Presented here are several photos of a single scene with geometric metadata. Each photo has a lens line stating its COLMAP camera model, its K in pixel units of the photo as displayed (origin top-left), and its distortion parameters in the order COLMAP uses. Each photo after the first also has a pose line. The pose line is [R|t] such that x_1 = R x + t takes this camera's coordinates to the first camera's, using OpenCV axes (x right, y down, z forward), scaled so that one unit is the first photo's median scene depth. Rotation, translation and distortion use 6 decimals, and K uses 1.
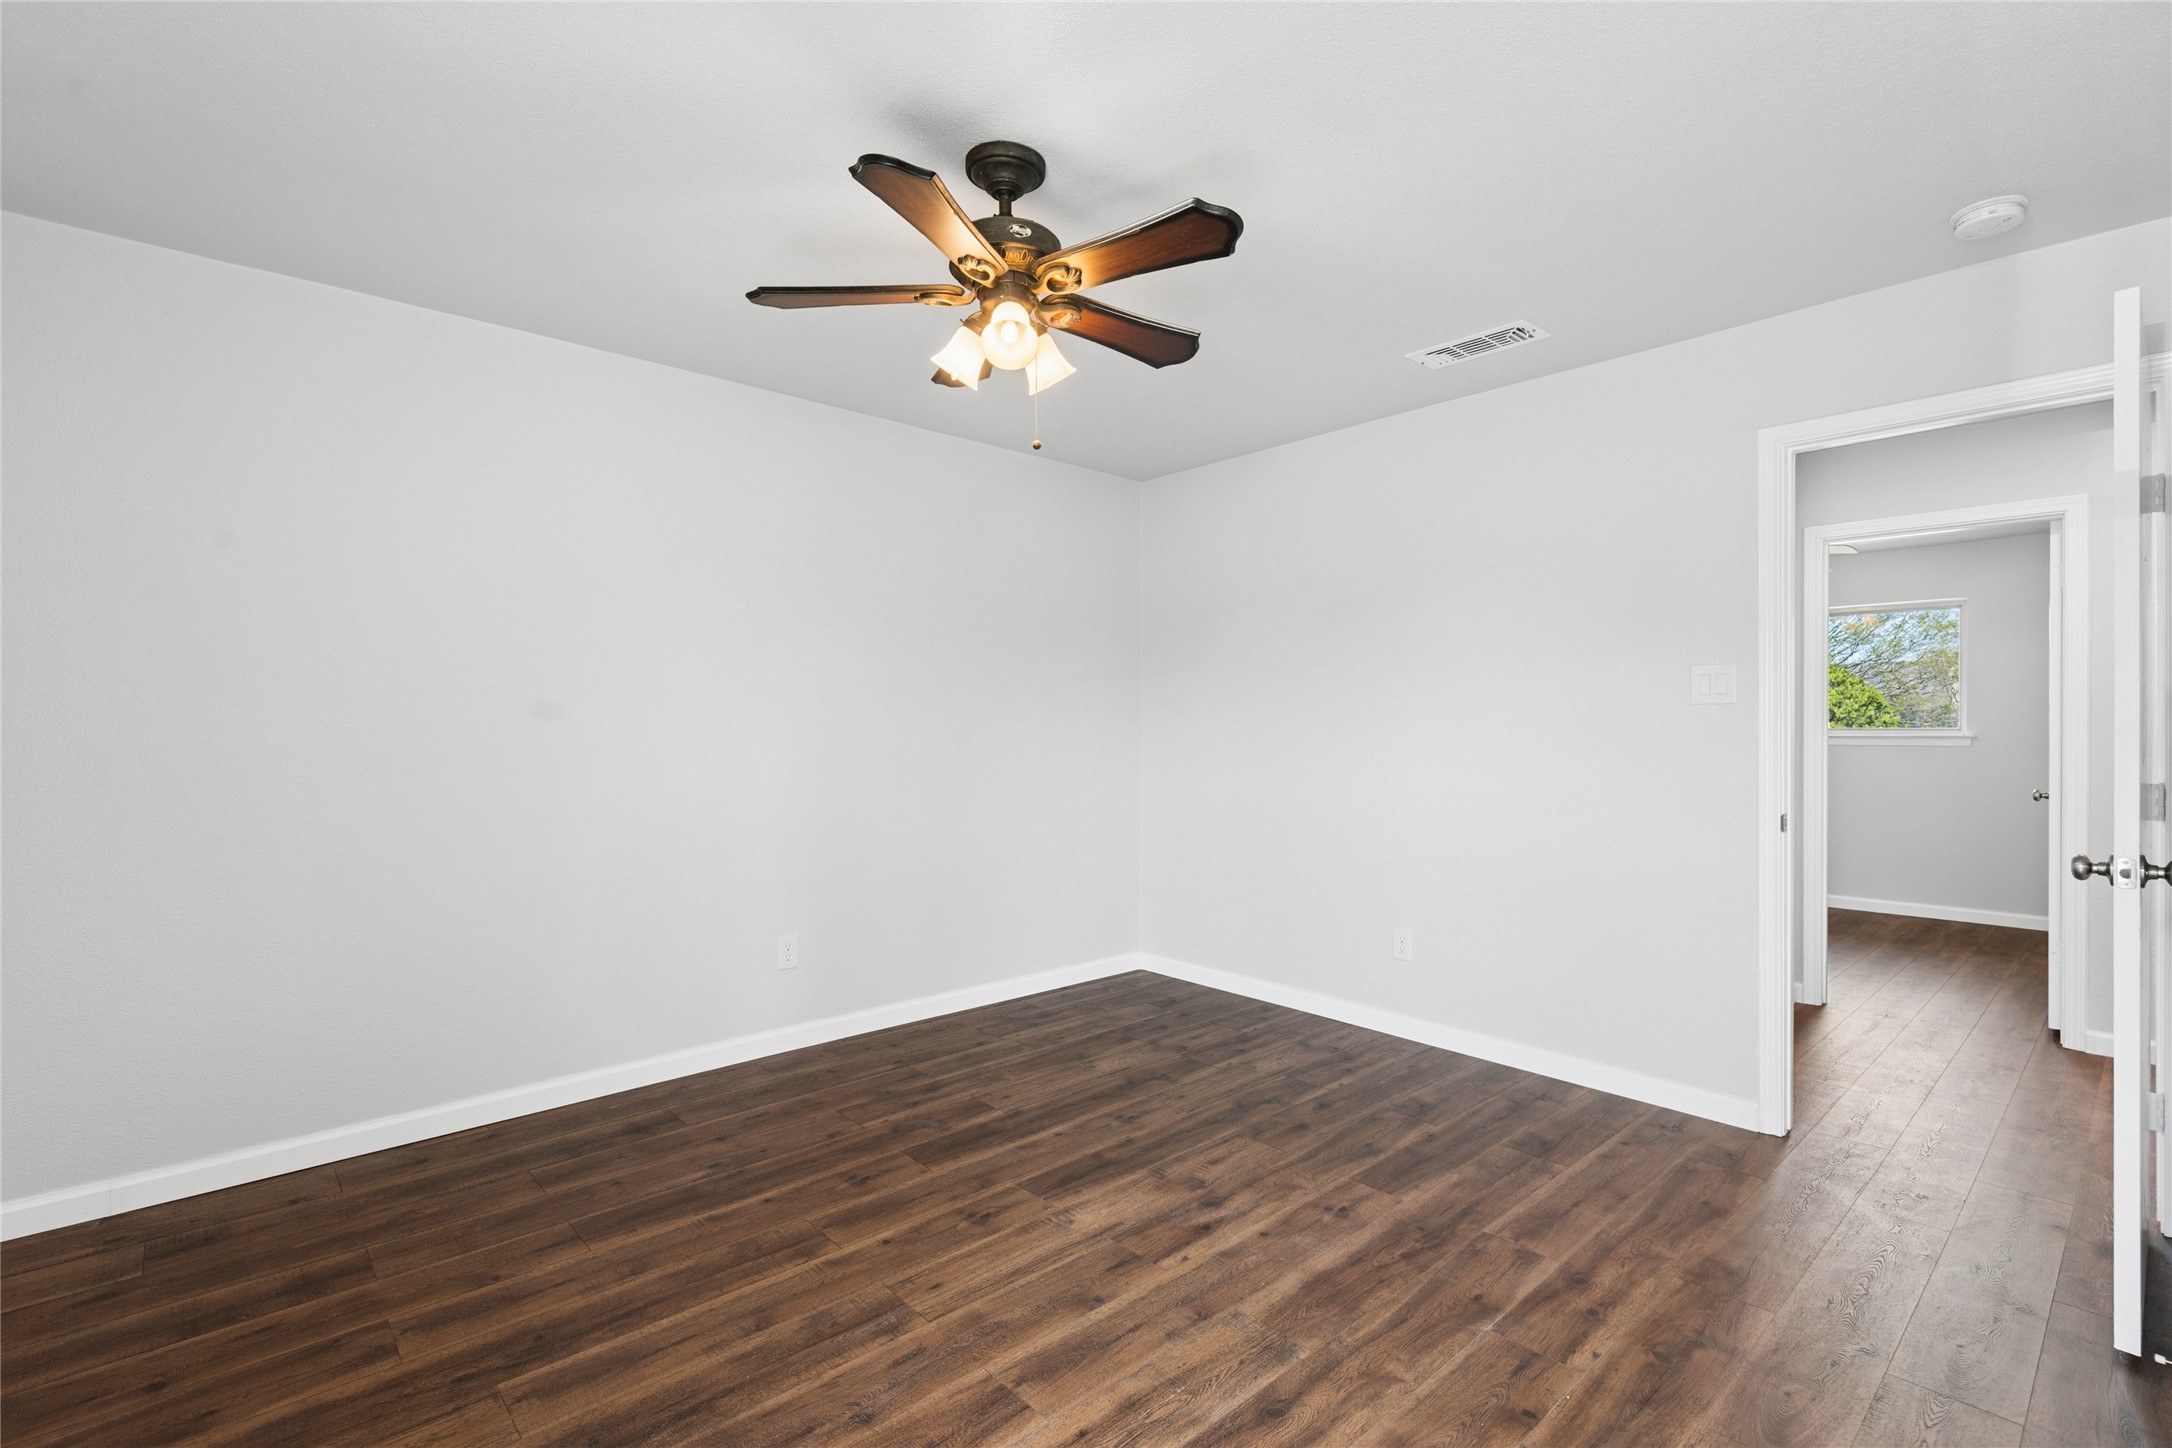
lens RADIAL K [[986.4, 0, 1083.6], [0, 986.4, 722.3], [0, 0, 1]] dist [0.030659, -0.018526]
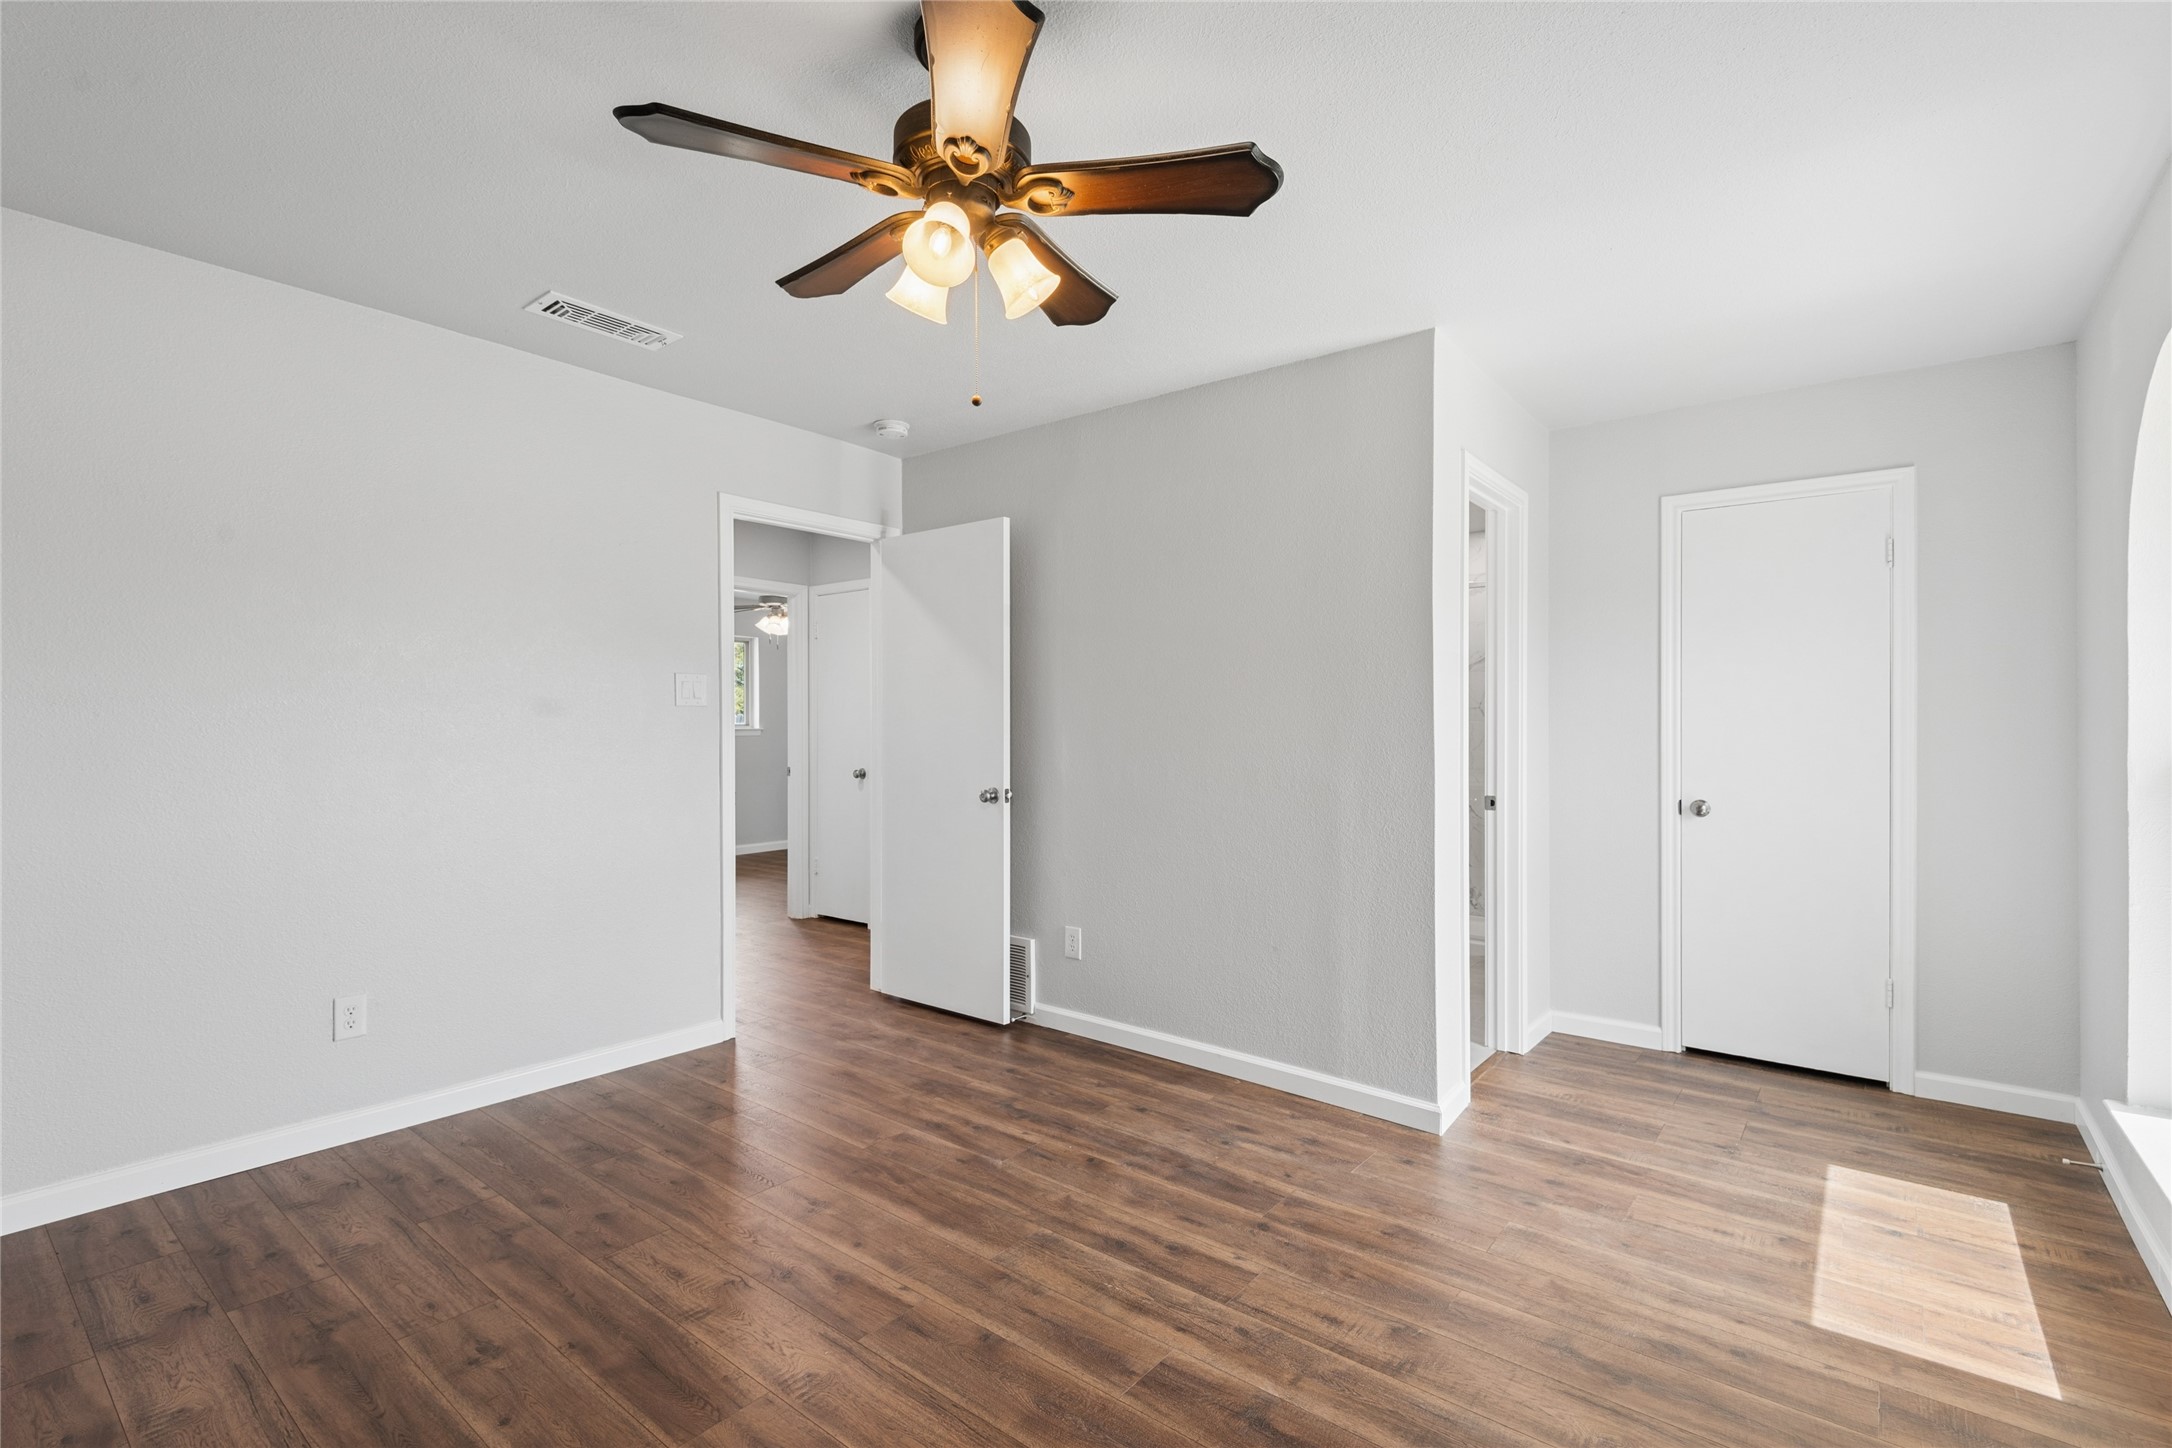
lens RADIAL K [[986.4, 0, 1083.6], [0, 986.4, 722.3], [0, 0, 1]] dist [0.030659, -0.018526]
pose [[-0.158248, 0.000053, 0.987399, -0.781579], [-0.006602, 0.999978, -0.001112, -0.000264], [-0.987377, -0.006695, -0.158245, 0.892550]]
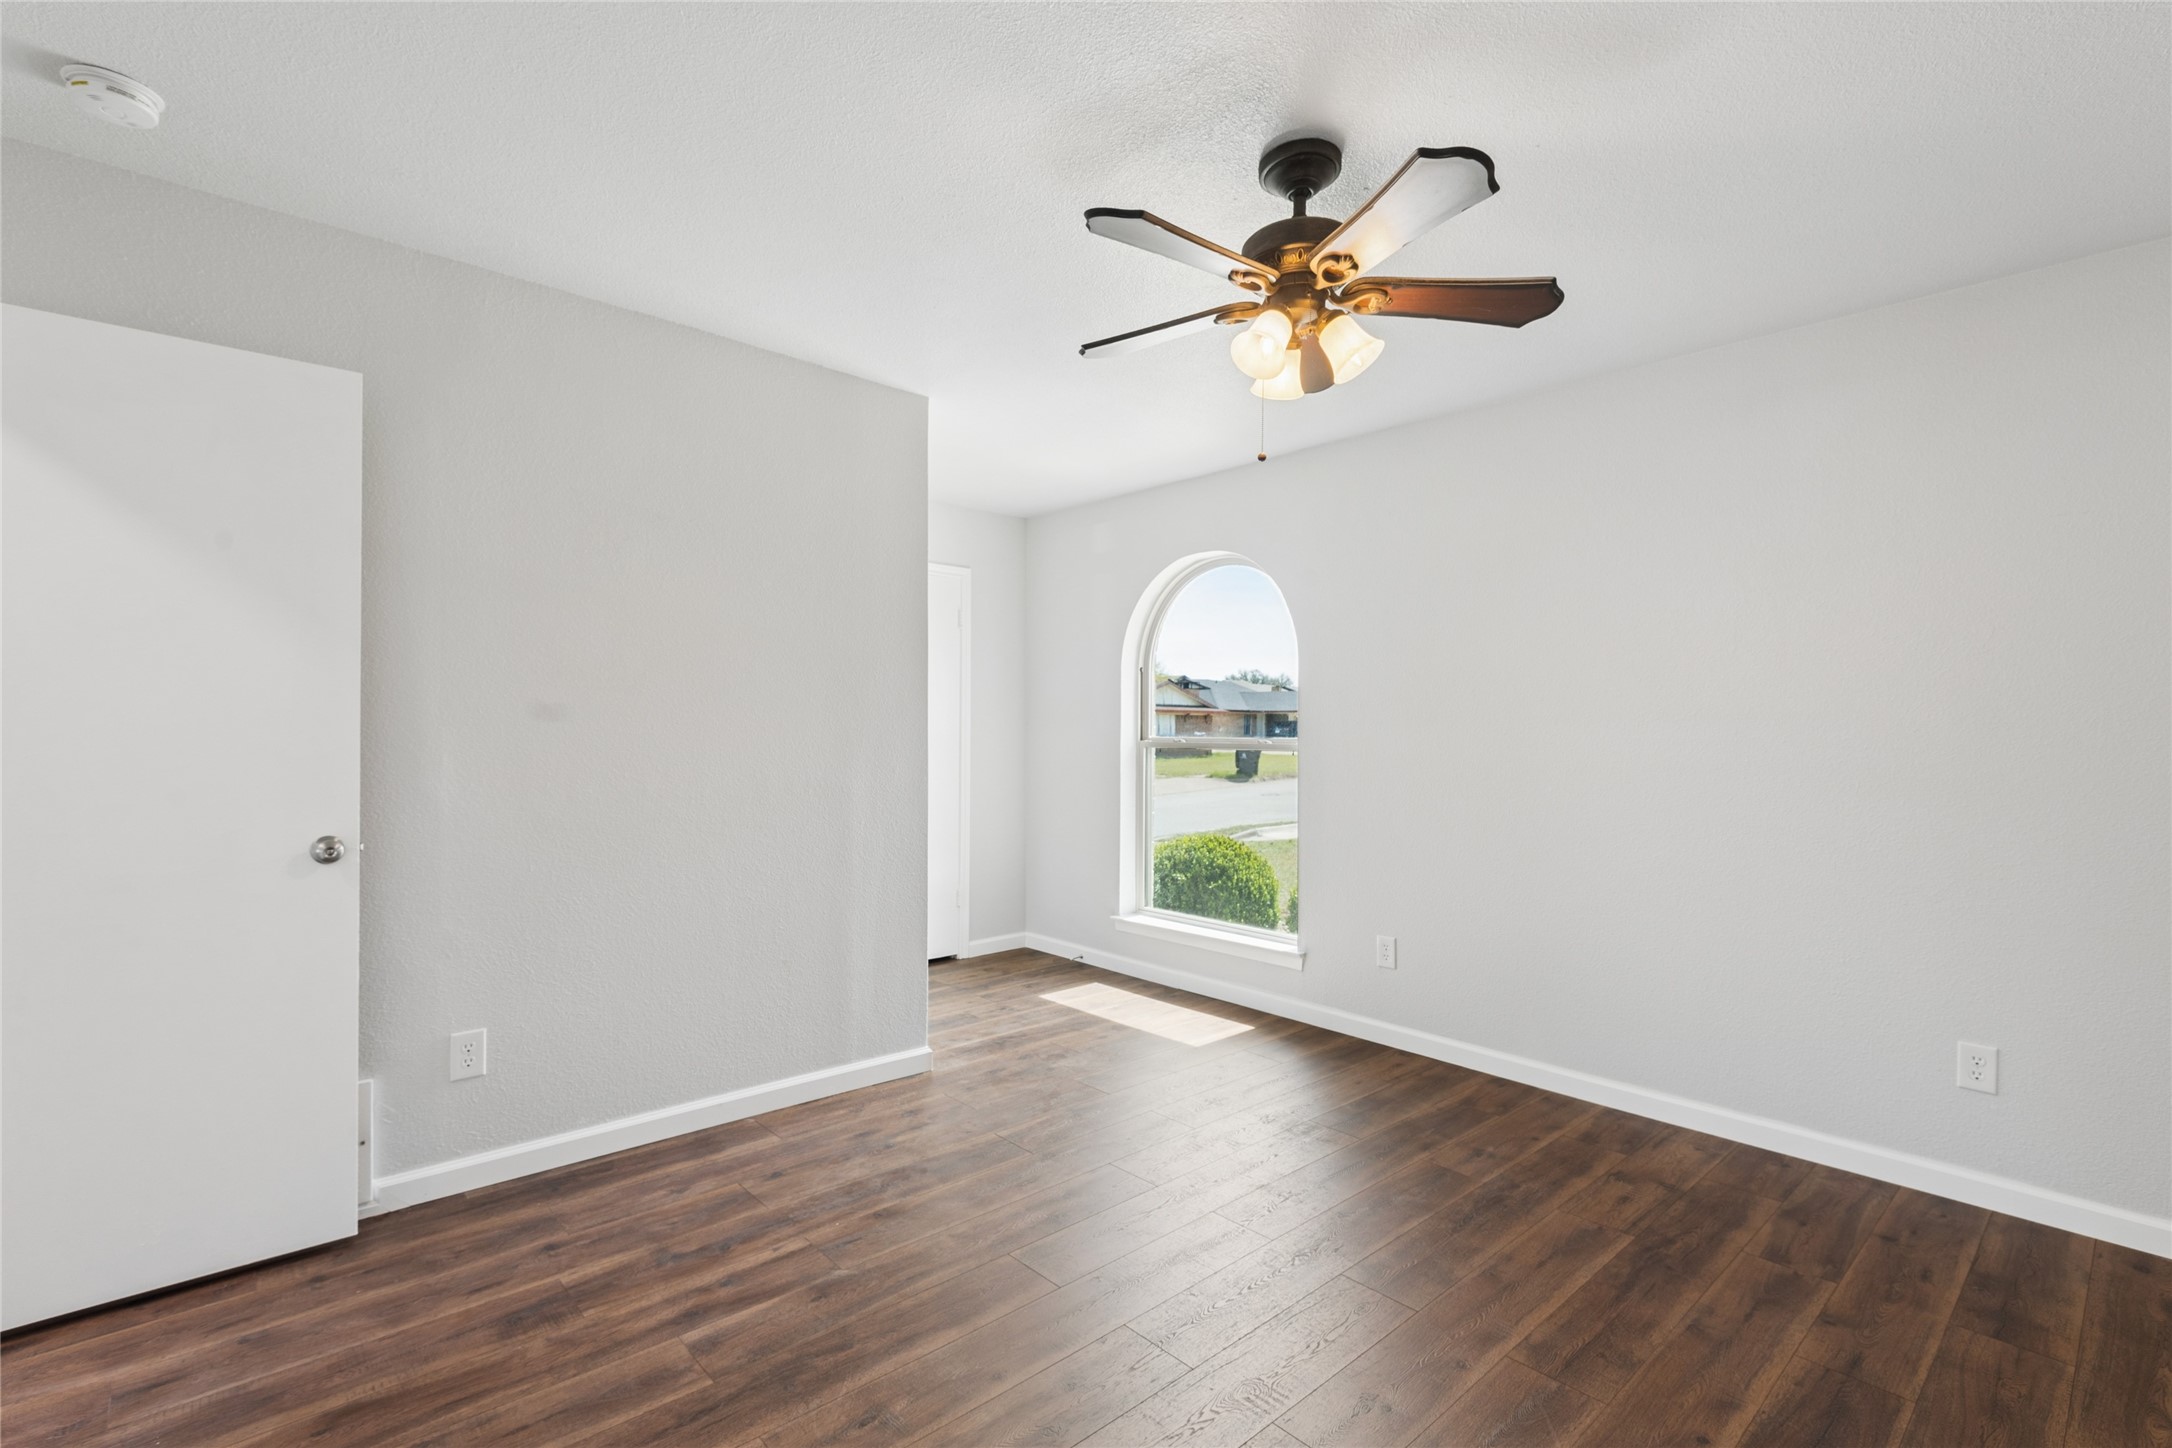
lens RADIAL K [[979.9, 0, 1095.3], [0, 979.9, 727.0], [0, 0, 1]] dist [0.032058, -0.027186]
pose [[-0.999902, -0.009662, -0.010123, 0.110624], [-0.009606, 0.999938, -0.005626, 0.000772], [0.010176, -0.005528, -0.999933, 1.704229]]
